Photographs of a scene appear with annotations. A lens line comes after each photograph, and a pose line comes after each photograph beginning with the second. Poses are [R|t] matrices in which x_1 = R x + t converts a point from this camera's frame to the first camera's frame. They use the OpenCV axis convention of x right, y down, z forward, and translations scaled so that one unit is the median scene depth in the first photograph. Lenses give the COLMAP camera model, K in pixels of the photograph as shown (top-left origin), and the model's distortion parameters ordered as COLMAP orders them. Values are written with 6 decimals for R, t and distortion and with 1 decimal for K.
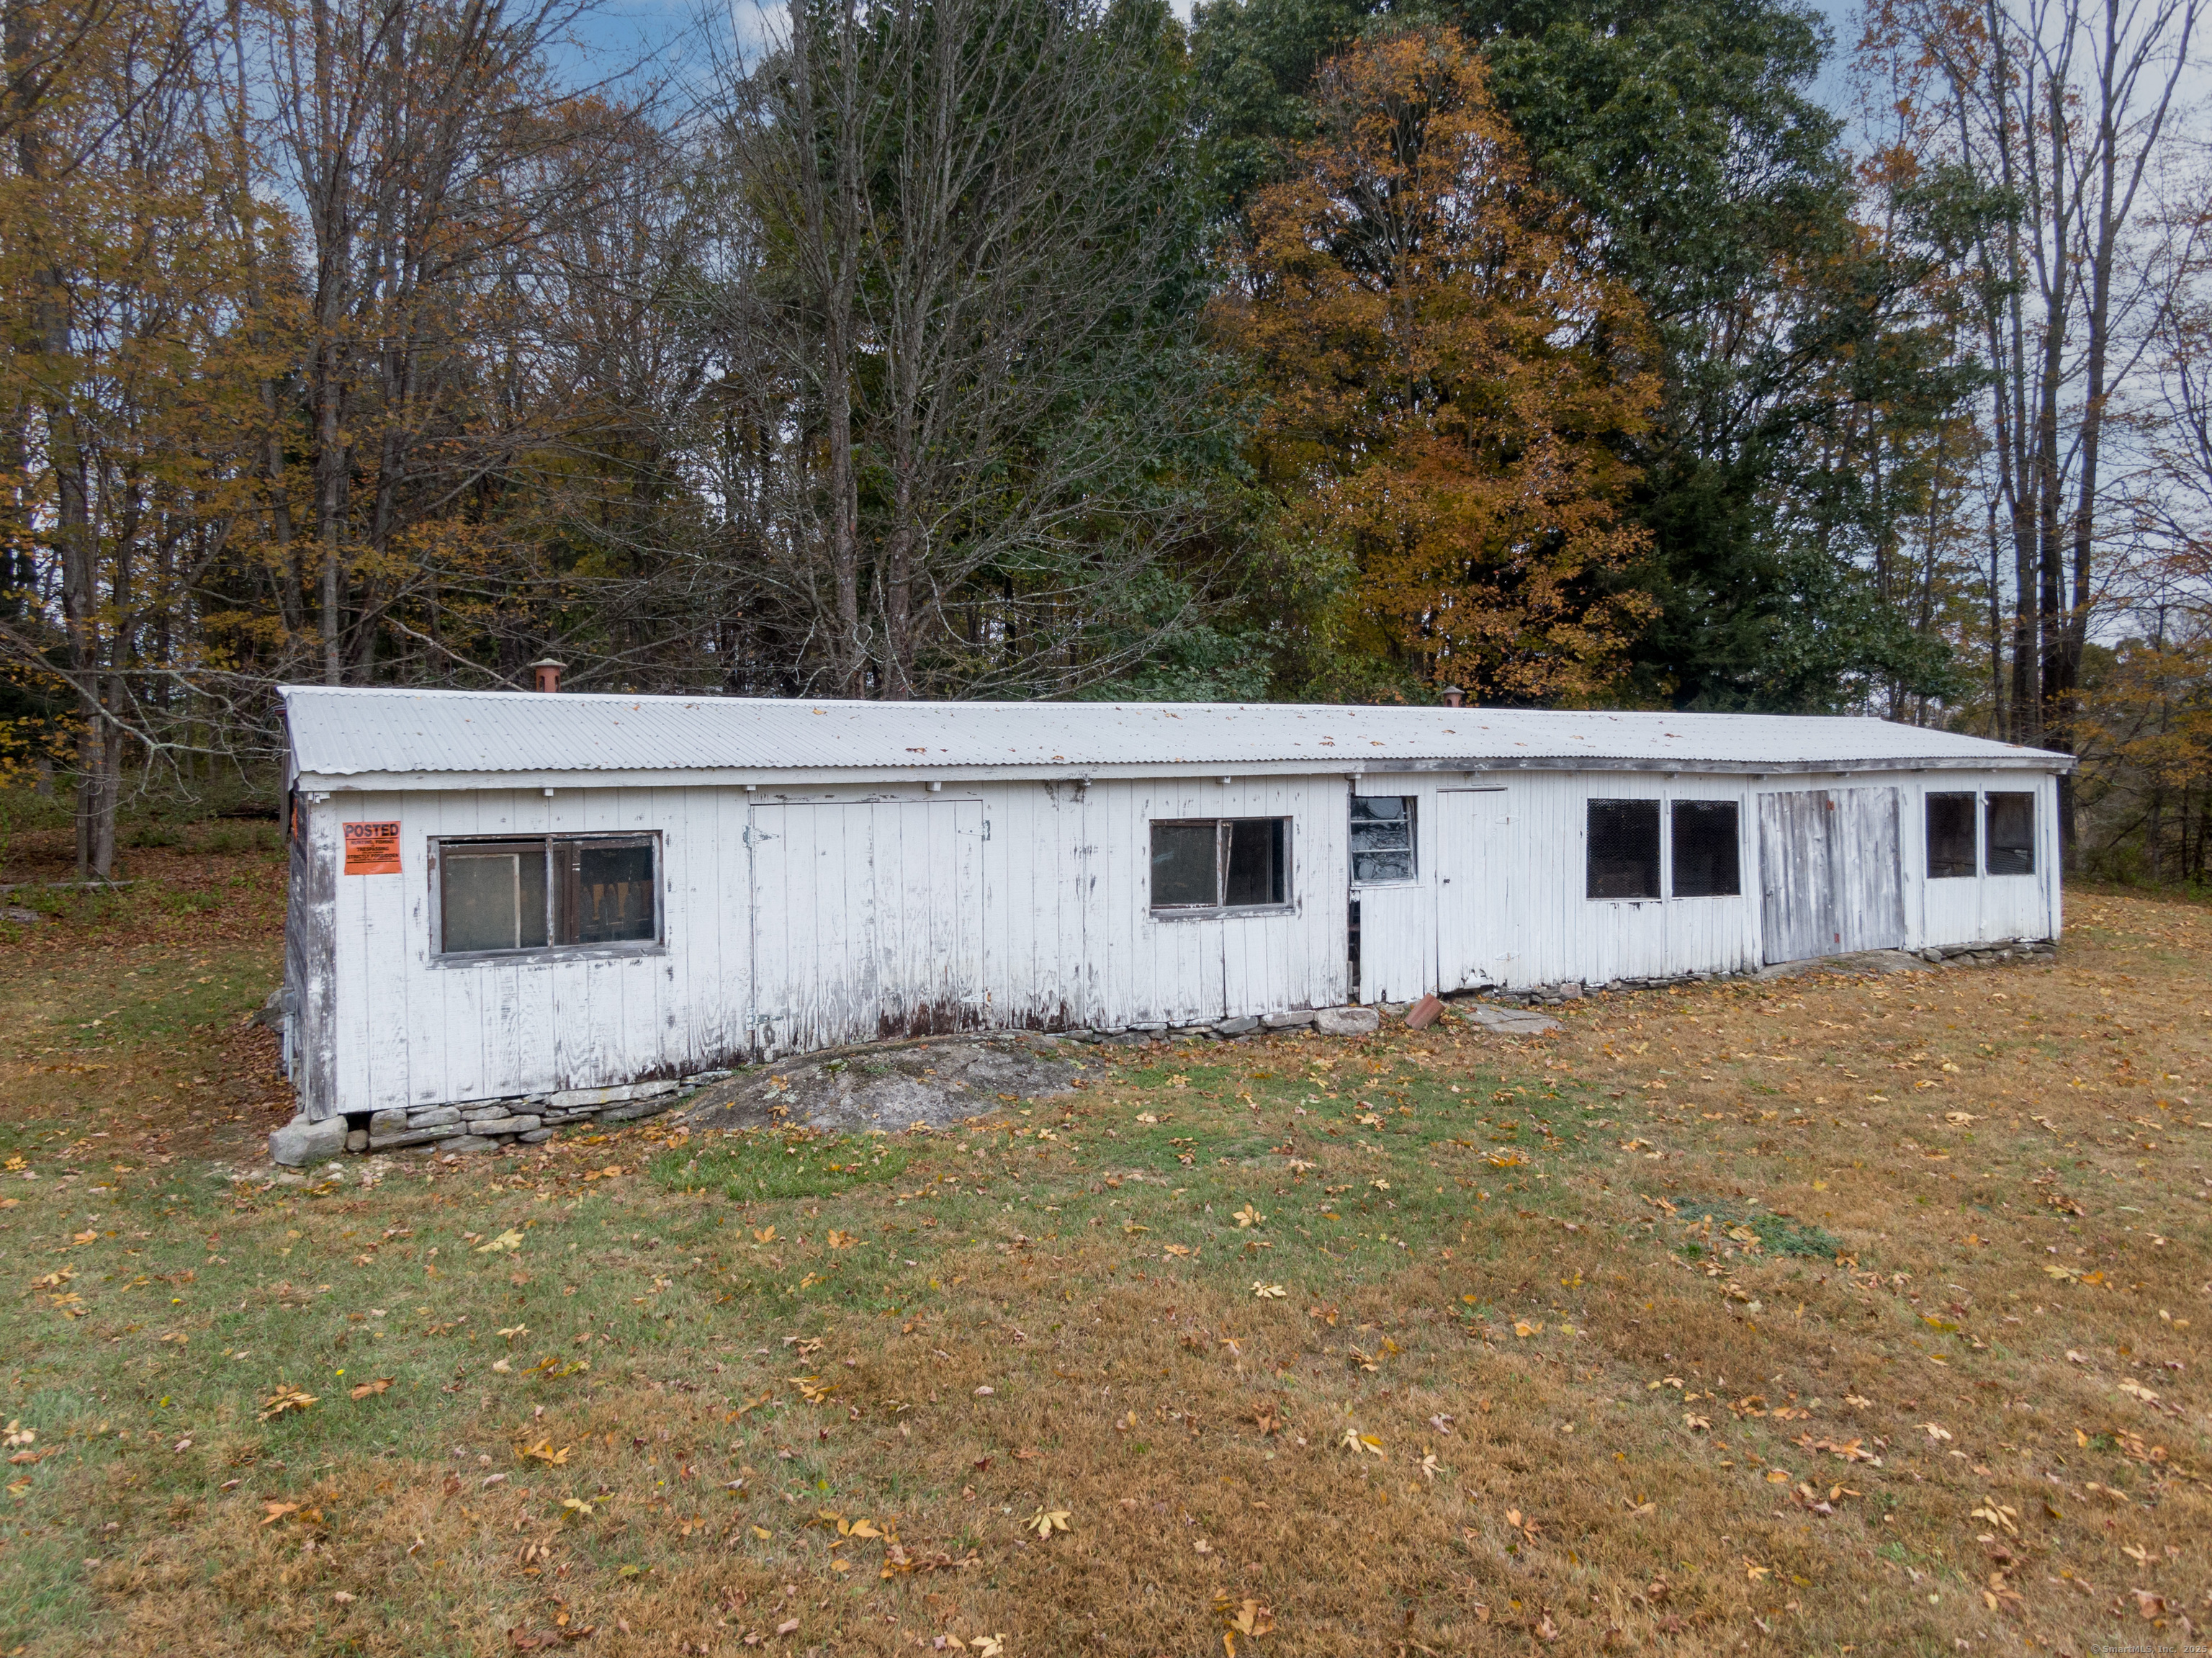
lens RADIAL K [[1600.1, 0, 1106.0], [0, 1600.1, 829.0], [0, 0, 1]] dist [0.020413, 0.001390]
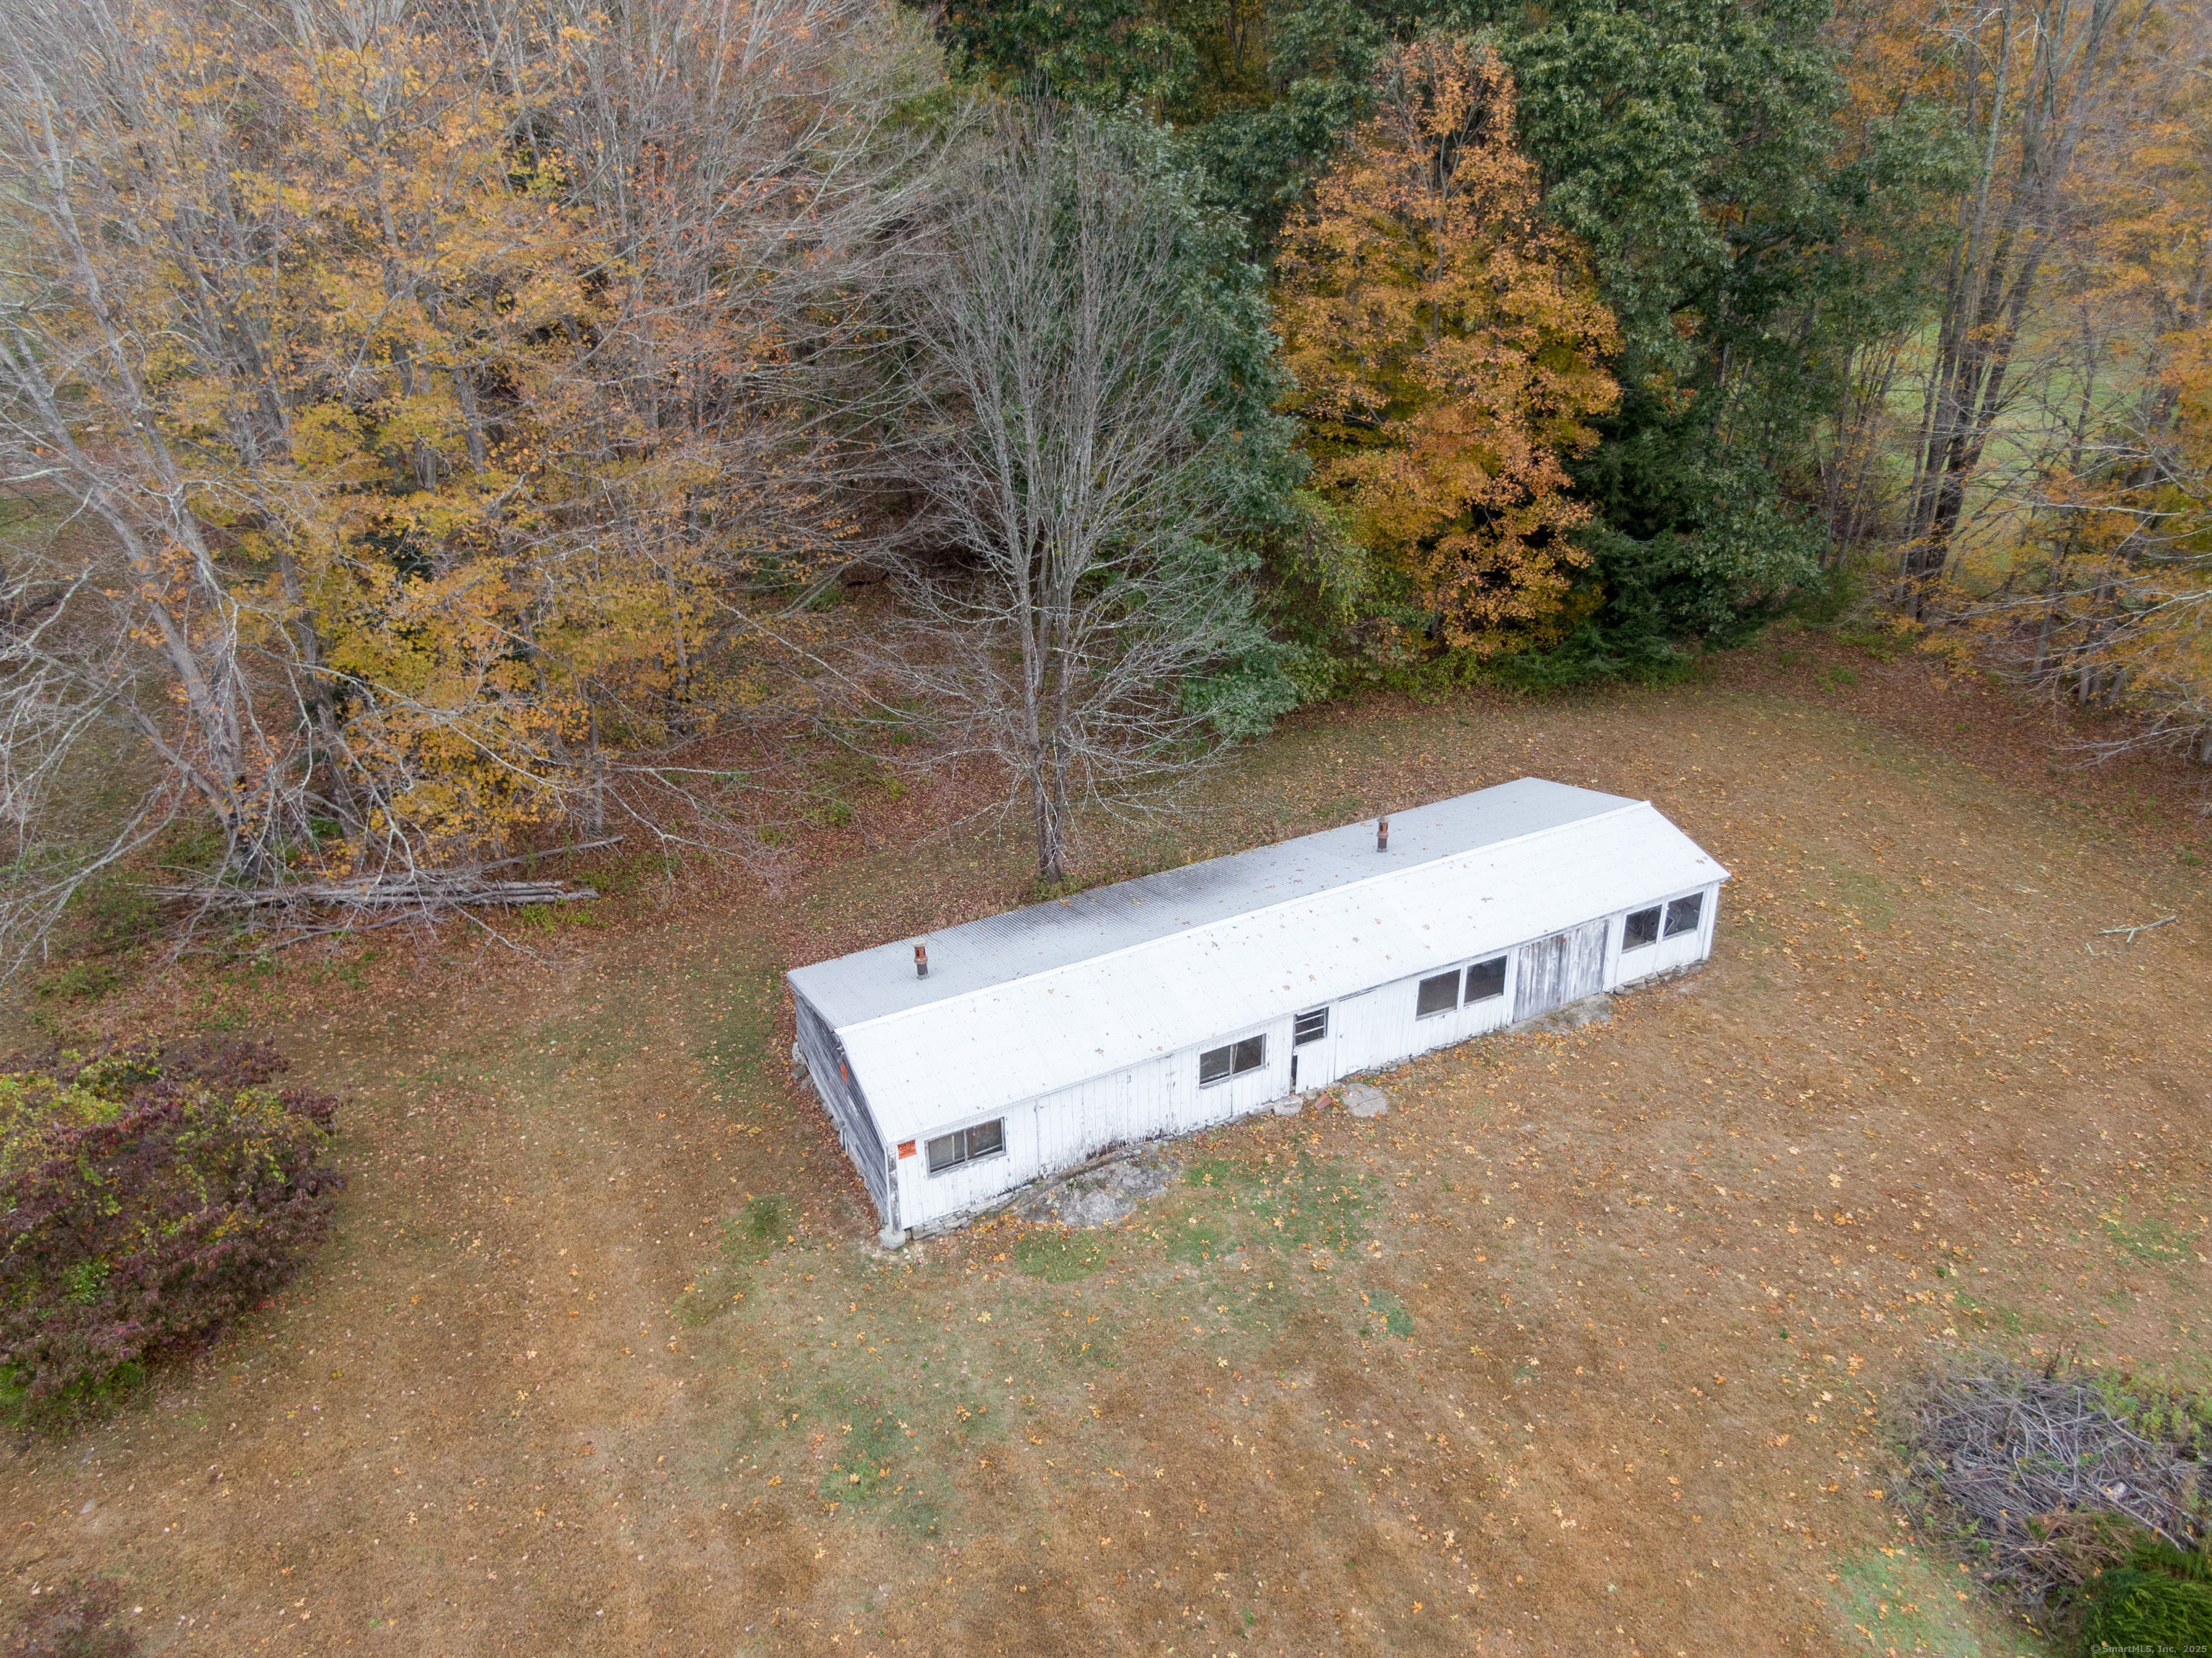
lens RADIAL K [[1600.1, 0, 1106.0], [0, 1600.1, 829.0], [0, 0, 1]] dist [0.020413, 0.001390]
pose [[0.998357, 0.021817, -0.052990, 0.007241], [0.003188, 0.902115, 0.431484, -1.199041], [0.057217, -0.430944, 0.900563, -0.863658]]
